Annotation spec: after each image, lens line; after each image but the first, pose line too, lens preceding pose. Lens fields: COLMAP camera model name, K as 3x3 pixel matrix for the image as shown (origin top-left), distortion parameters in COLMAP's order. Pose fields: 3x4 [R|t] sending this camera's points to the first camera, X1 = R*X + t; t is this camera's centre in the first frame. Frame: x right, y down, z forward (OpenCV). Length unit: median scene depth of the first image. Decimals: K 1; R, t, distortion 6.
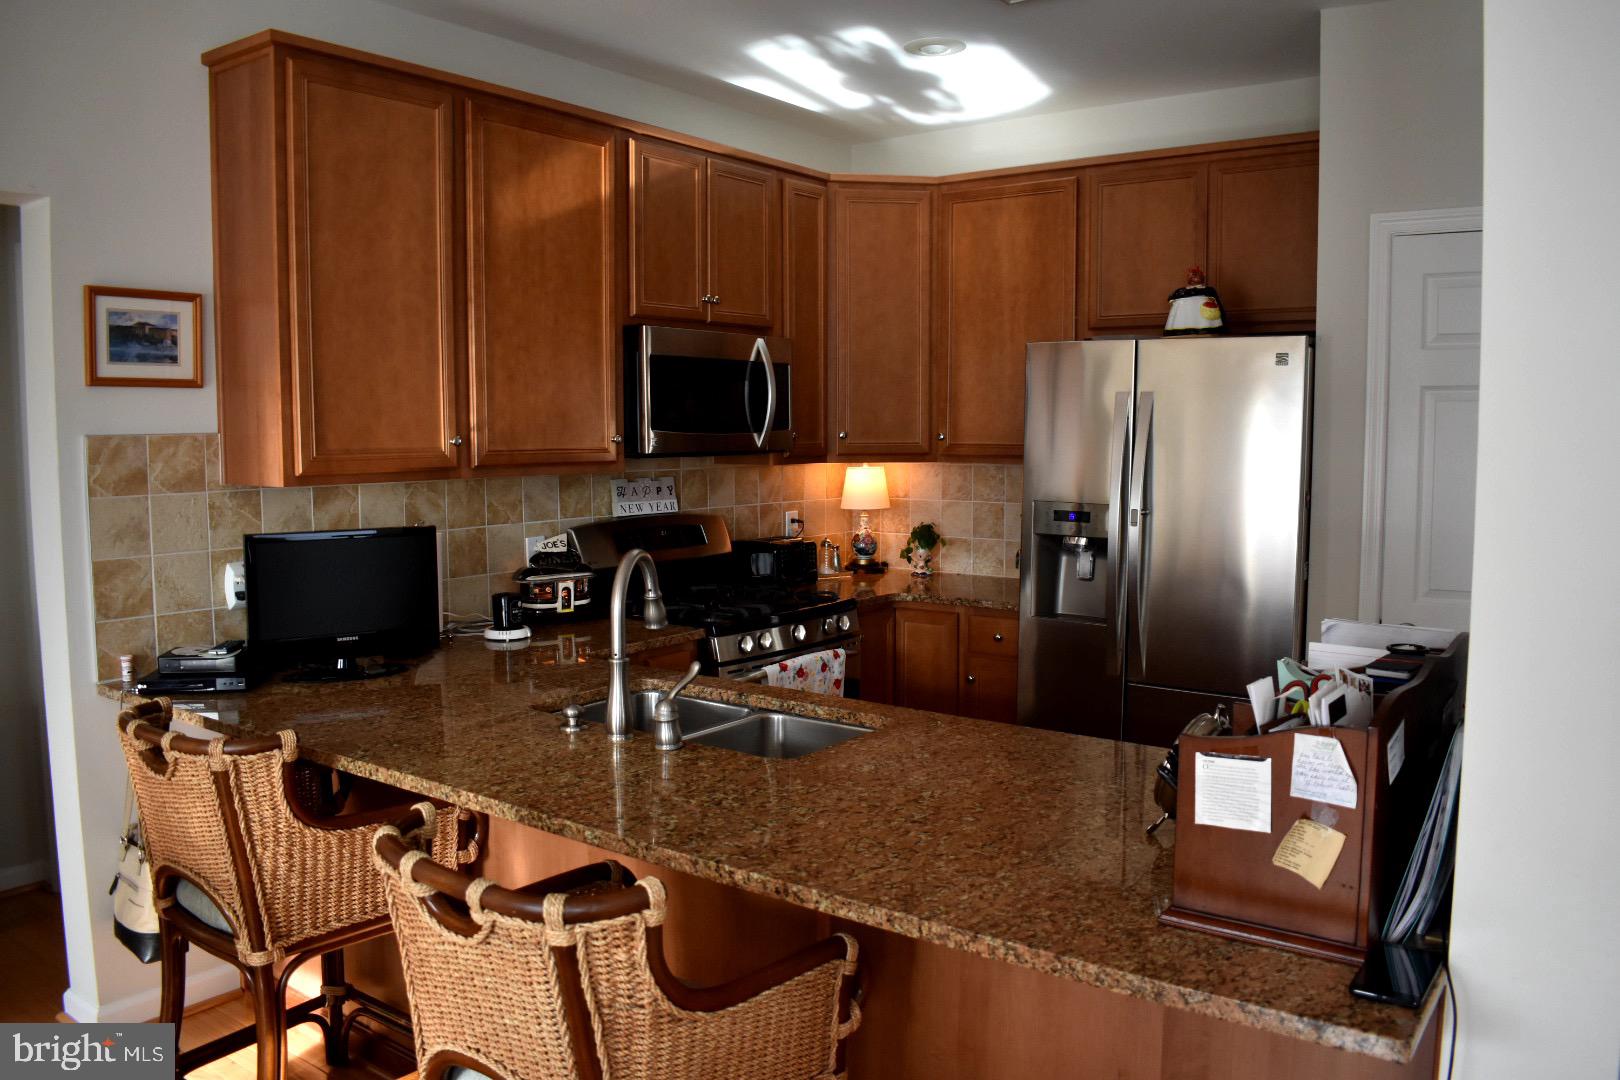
lens RADIAL K [[1264.5, 0, 816.1], [0, 1264.5, 538.7], [0, 0, 1]] dist [-0.096267, 0.015378]
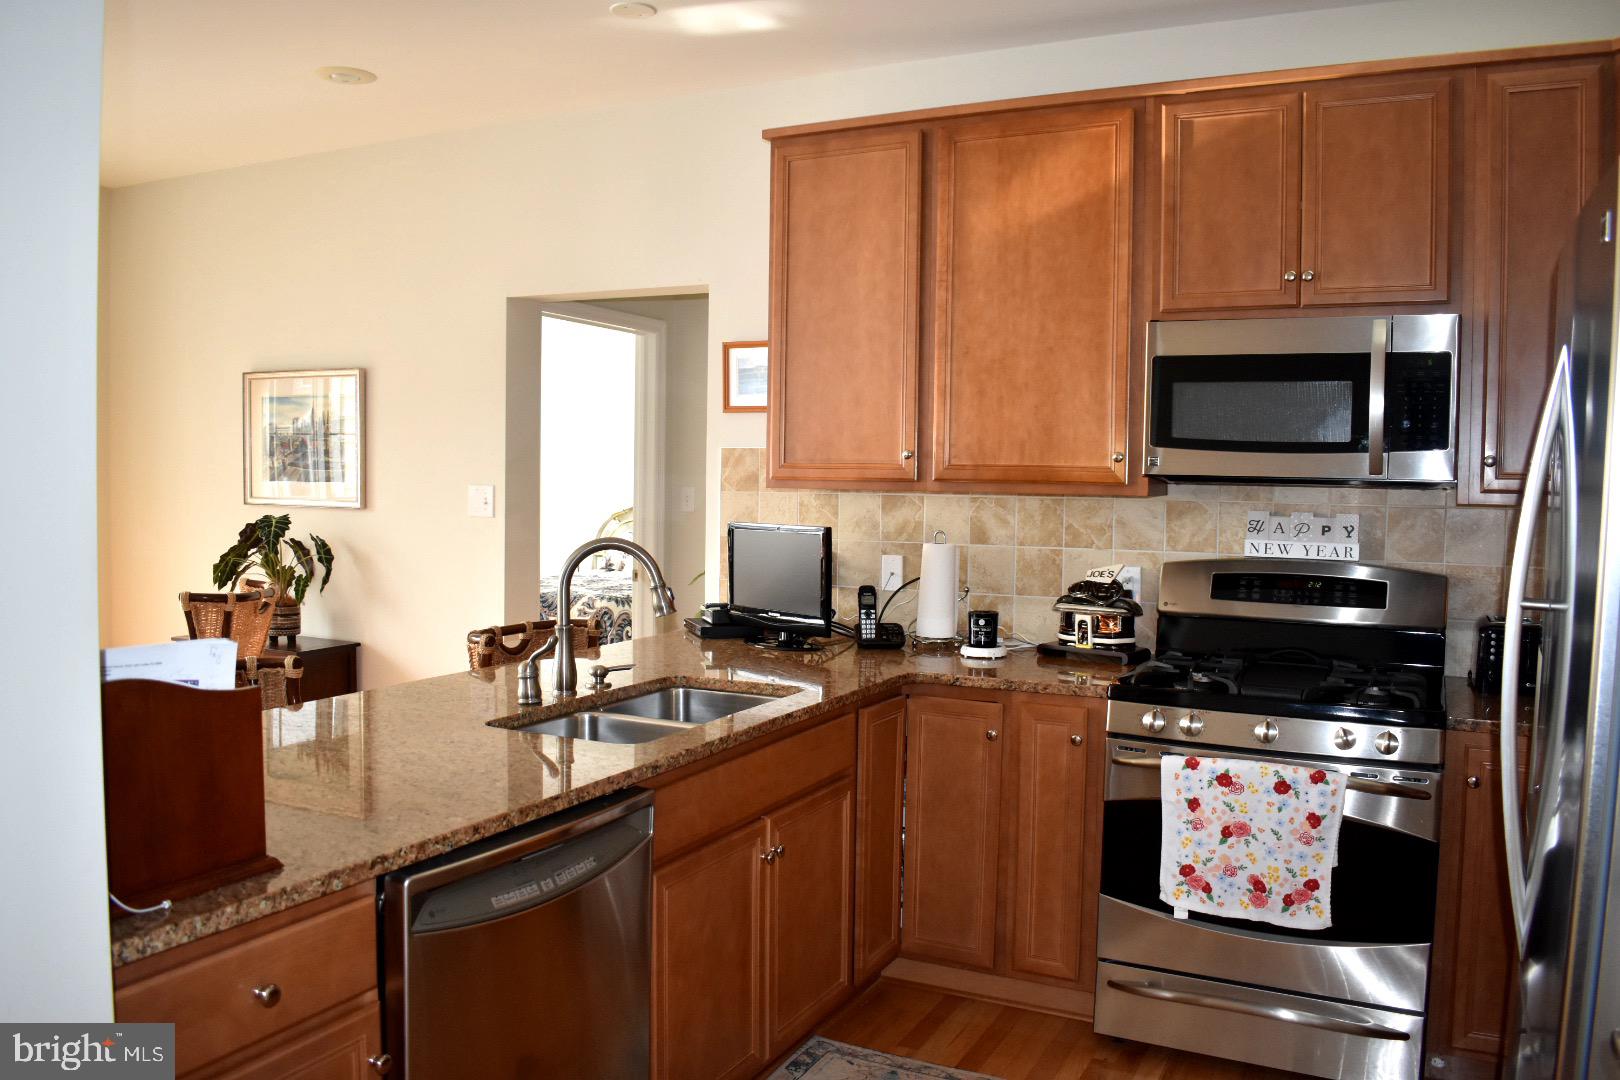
lens RADIAL K [[1264.5, 0, 812.7], [0, 1264.5, 535.6], [0, 0, 1]] dist [-0.096267, 0.015378]
pose [[0.161393, 0.054293, -0.985396, 0.651177], [-0.102354, 0.994022, 0.038005, -0.036140], [0.981568, 0.094726, 0.165985, 0.645060]]
